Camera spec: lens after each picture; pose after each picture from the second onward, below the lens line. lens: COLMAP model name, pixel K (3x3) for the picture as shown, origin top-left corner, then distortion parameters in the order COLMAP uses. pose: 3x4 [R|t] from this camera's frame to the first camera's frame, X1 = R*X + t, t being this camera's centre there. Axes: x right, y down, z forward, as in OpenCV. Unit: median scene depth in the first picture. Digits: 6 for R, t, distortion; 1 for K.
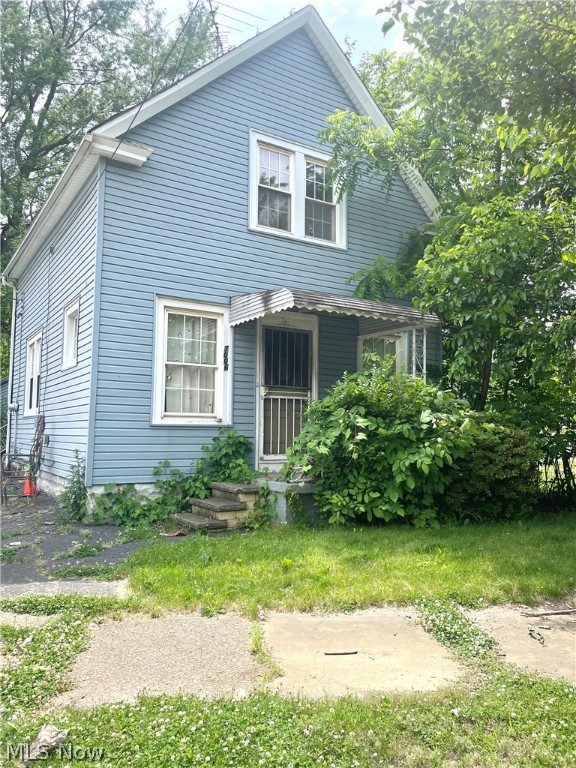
lens RADIAL K [[581.6, 0, 285.5], [0, 581.6, 388.1], [0, 0, 1]] dist [0.079334, -0.116574]
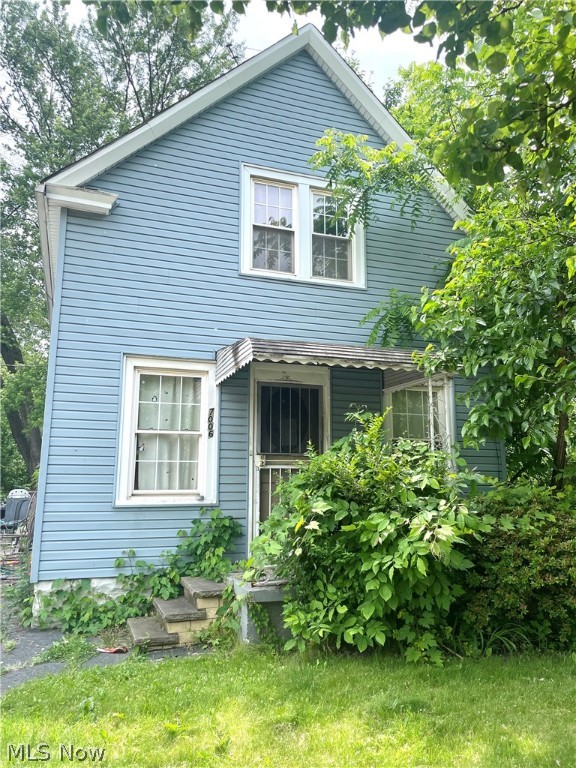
lens RADIAL K [[581.6, 0, 291.2], [0, 581.6, 383.6], [0, 0, 1]] dist [0.079334, -0.116574]
pose [[0.978793, -0.046016, -0.199615, 0.194234], [0.026345, 0.994628, -0.100104, -0.021676], [0.203149, 0.092722, 0.974748, 0.200743]]
